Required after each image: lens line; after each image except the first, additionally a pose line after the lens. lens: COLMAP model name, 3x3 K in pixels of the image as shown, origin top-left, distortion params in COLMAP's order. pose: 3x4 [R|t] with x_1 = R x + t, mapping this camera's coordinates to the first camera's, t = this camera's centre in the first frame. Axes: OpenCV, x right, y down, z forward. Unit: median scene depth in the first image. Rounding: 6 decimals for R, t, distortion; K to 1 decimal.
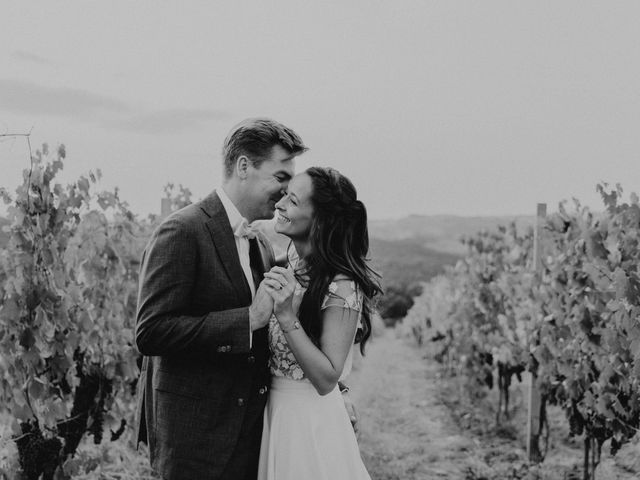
lens RADIAL K [[678.4, 0, 327.0], [0, 678.4, 229.6], [0, 0, 1]] dist [0.014115, 0.005843]
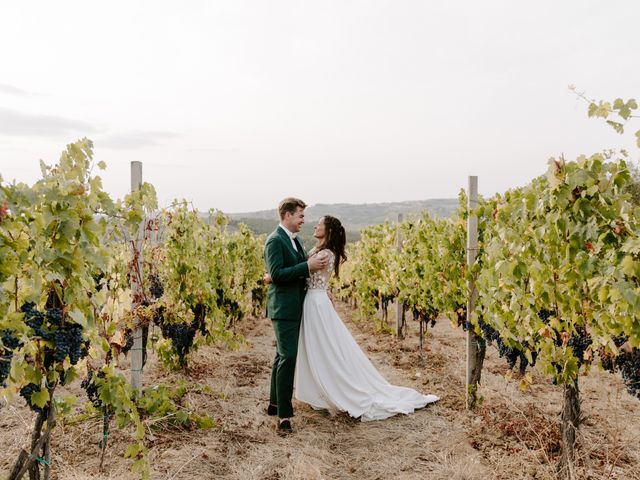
lens RADIAL K [[495.3, 0, 320.0], [0, 495.3, 240.0], [0, 0, 1]] dist [0.001379, -0.000944]
pose [[0.991132, -0.037133, 0.127589, -0.091935], [0.030859, 0.998232, 0.050801, -0.034411], [-0.129249, -0.046413, 0.990525, -0.354091]]
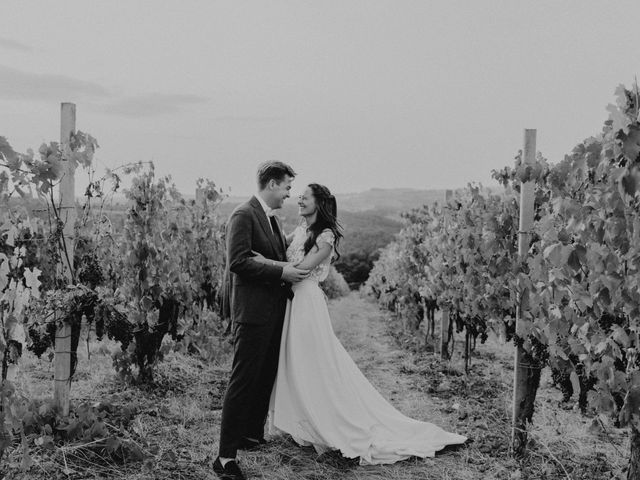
lens RADIAL K [[623.2, 0, 320.0], [0, 623.2, 240.0], [0, 0, 1]] dist [0.006363, 0.001945]
pose [[0.999241, -0.012522, 0.036876, -0.018789], [0.010317, 0.998181, 0.059398, -0.010761], [-0.037553, -0.058973, 0.997553, -0.305426]]
